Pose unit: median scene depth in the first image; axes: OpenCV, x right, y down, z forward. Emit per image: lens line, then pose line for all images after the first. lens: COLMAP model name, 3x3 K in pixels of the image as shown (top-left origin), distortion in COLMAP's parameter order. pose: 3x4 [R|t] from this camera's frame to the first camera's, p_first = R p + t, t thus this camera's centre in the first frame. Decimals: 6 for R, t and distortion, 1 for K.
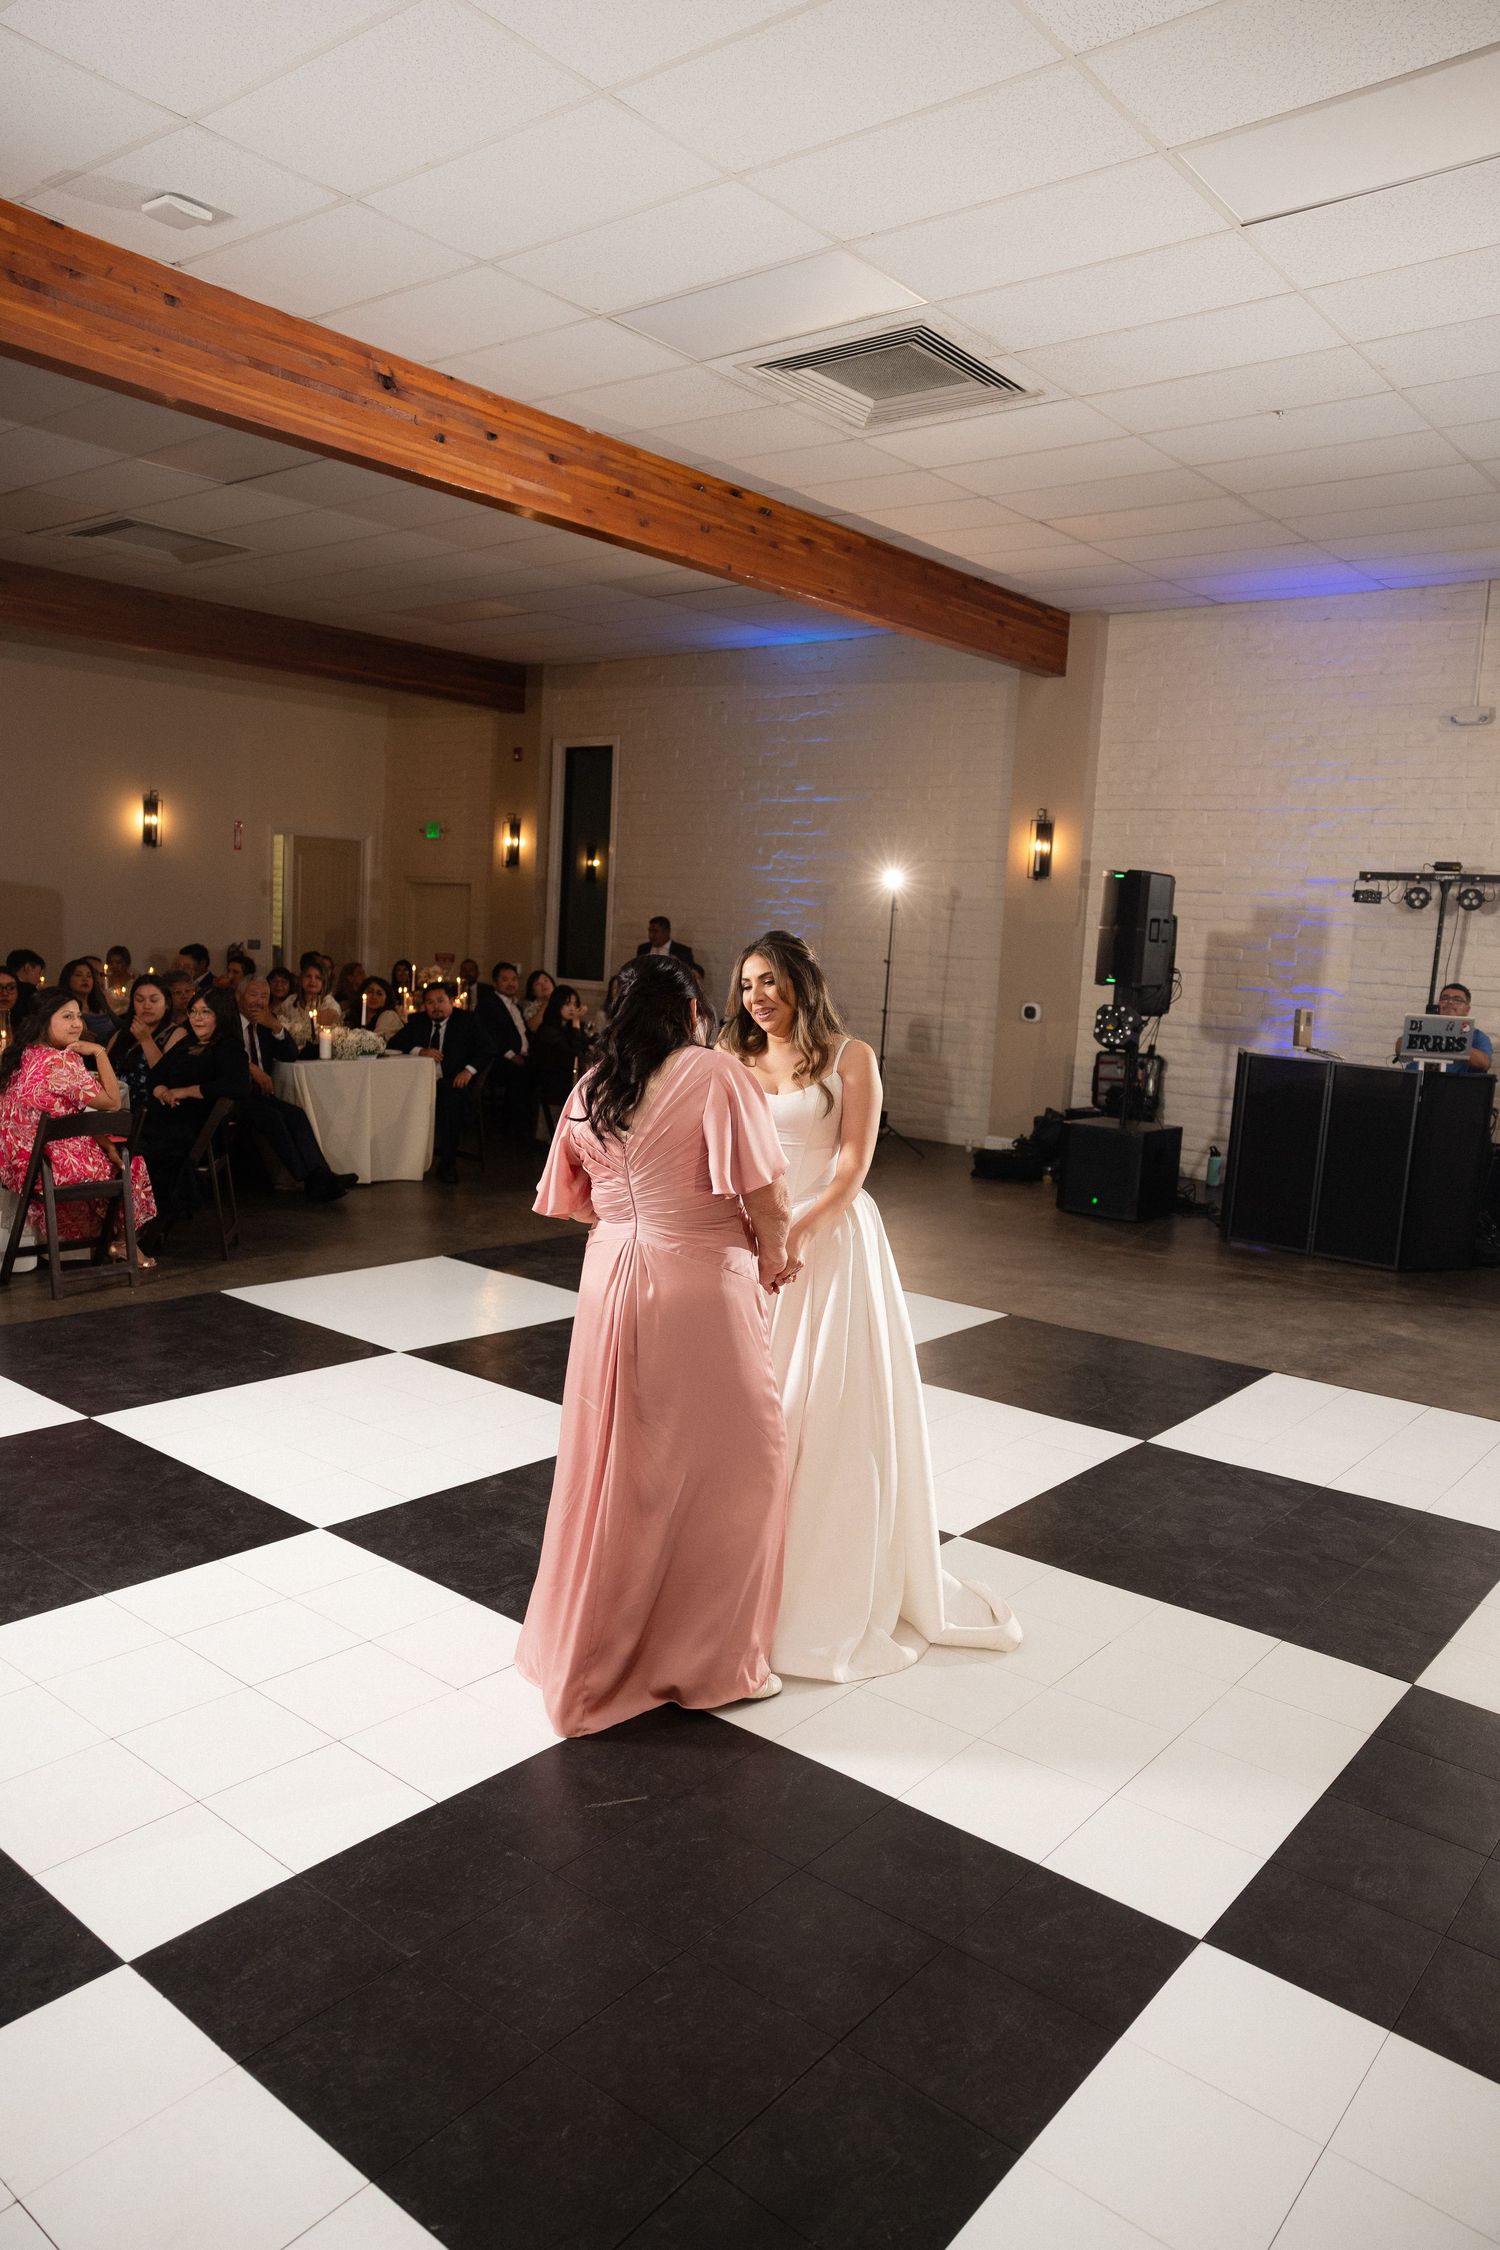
lens RADIAL K [[1537.9, 0, 759.3], [0, 1537.9, 1133.6], [0, 0, 1]] dist [-0.053374, 0.046142]
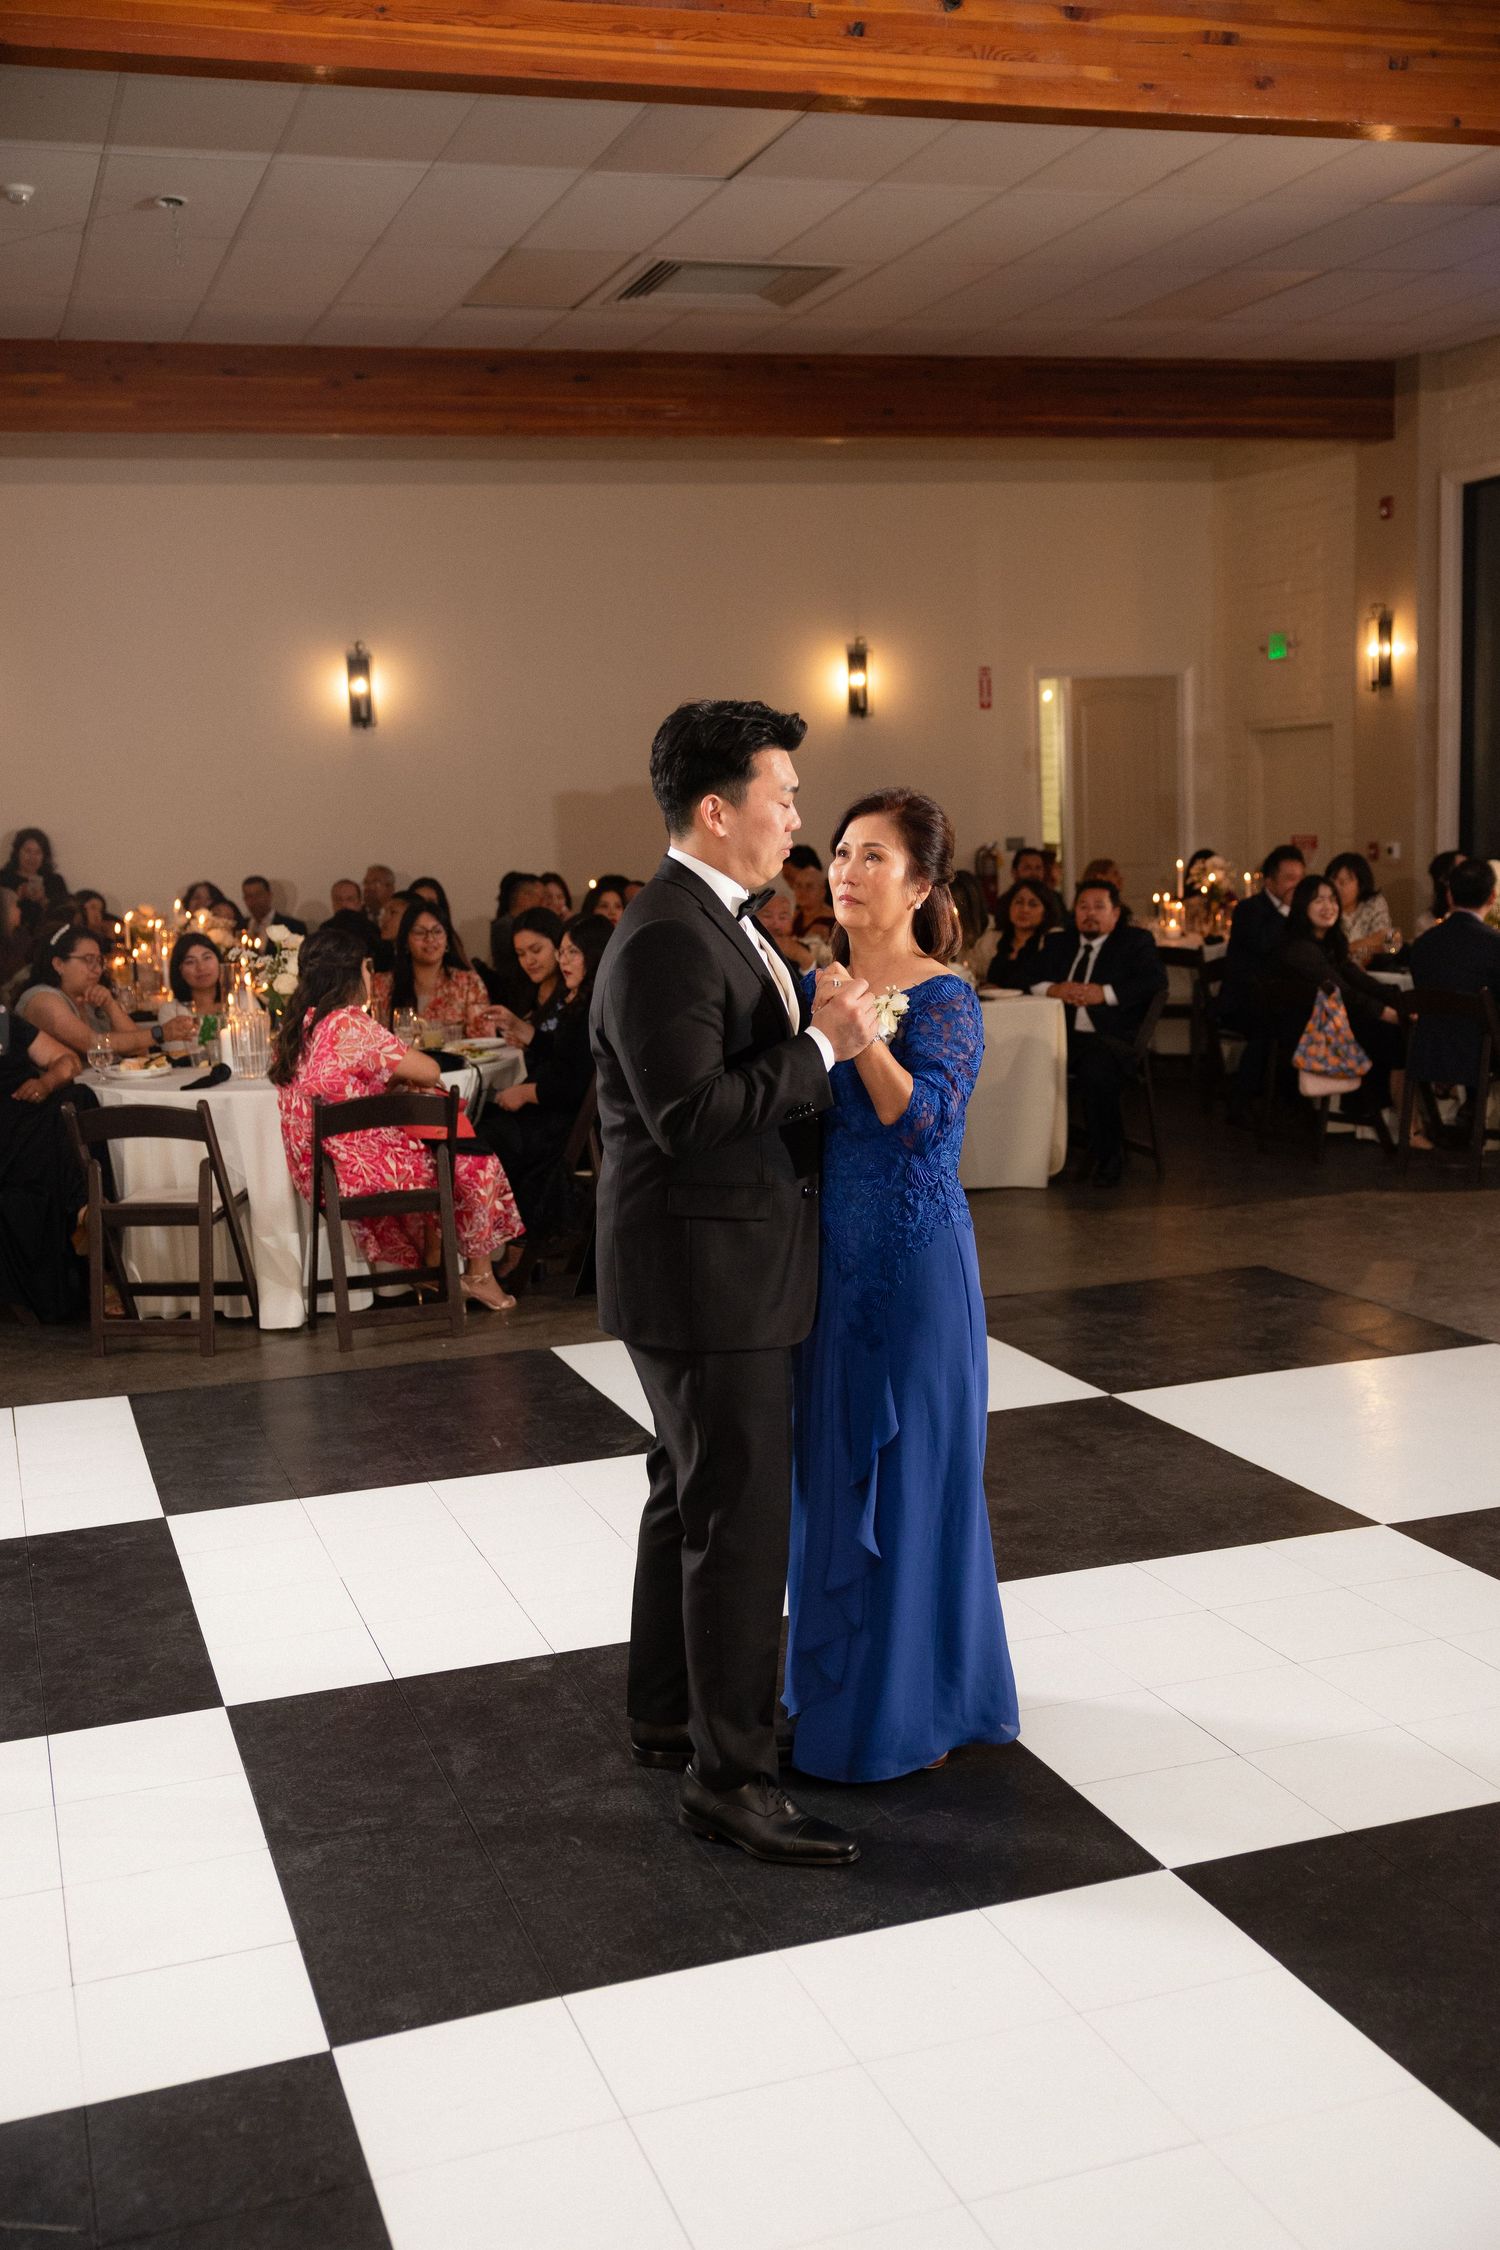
lens RADIAL K [[2260.2, 0, 750.0], [0, 2260.2, 1138.0], [0, 0, 1]] dist [0.027572, 0.000000]
pose [[0.844590, -0.009136, -0.535335, 0.177825], [0.014606, 0.999875, 0.005981, 0.001525], [0.535214, -0.012871, 0.844618, 0.110640]]
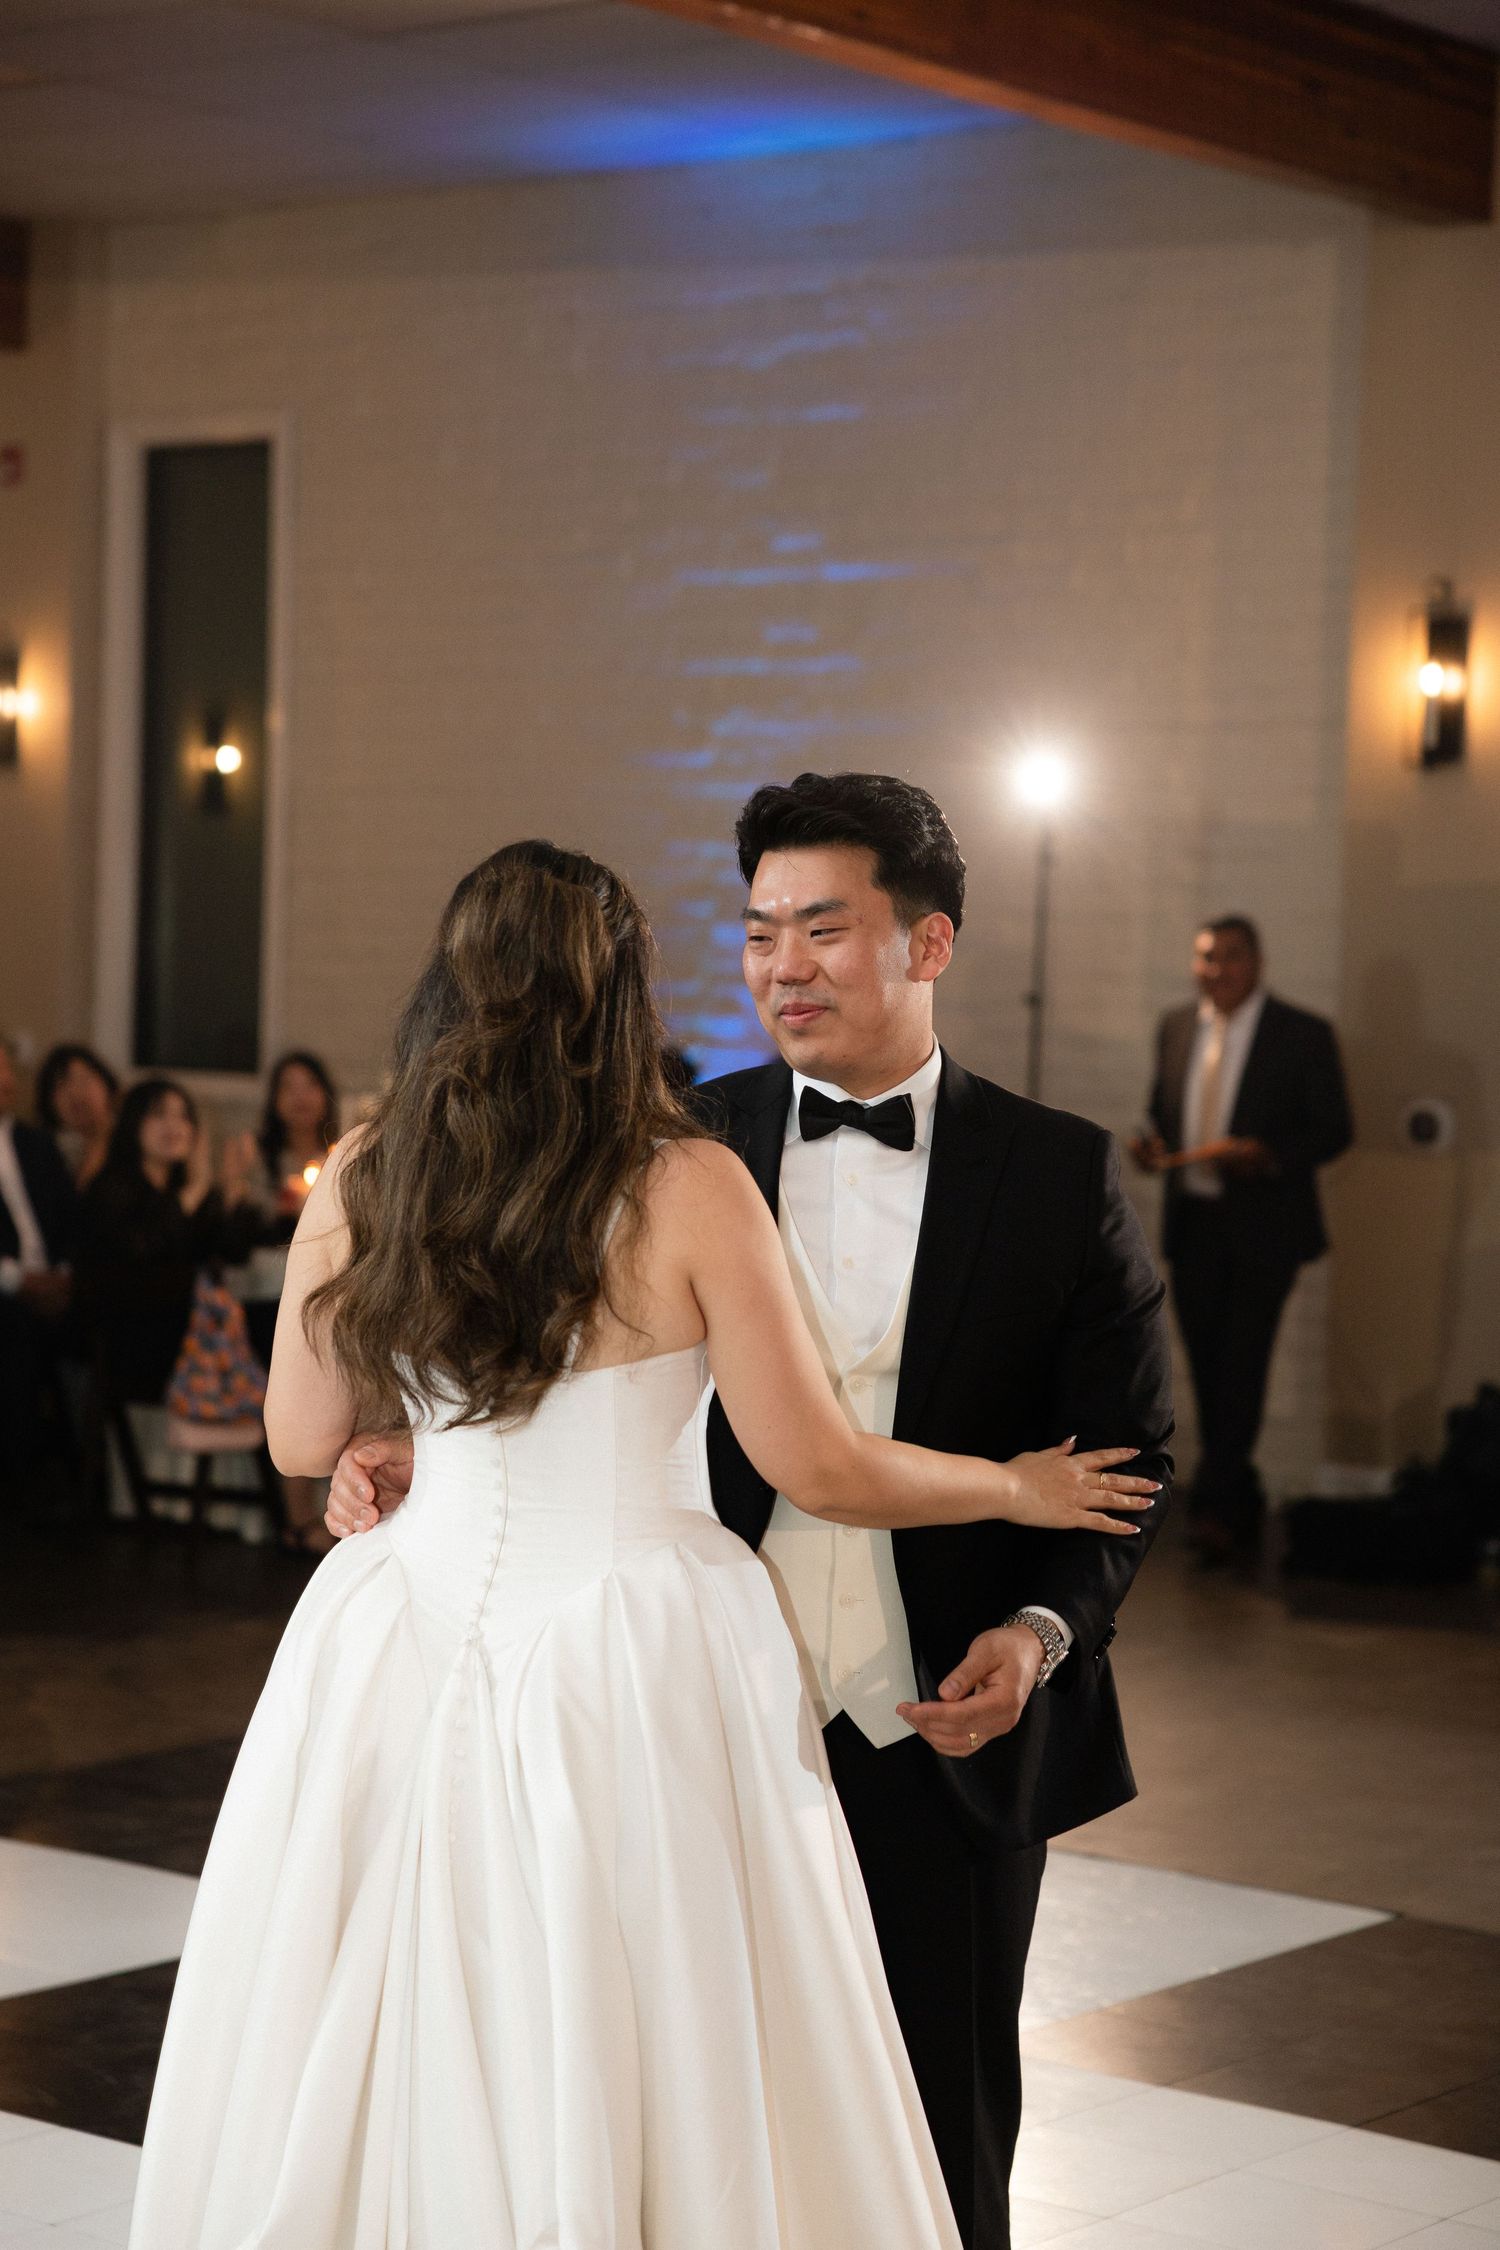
lens RADIAL K [[4331.0, 0, 762.0], [0, 4331.0, 1136.5], [0, 0, 1]] dist [0.181362, 0.000000]
pose [[0.999481, -0.024344, 0.021114, -0.005711], [0.026110, 0.995789, -0.087879, 0.012992], [-0.018886, 0.088384, 0.995907, -0.045034]]
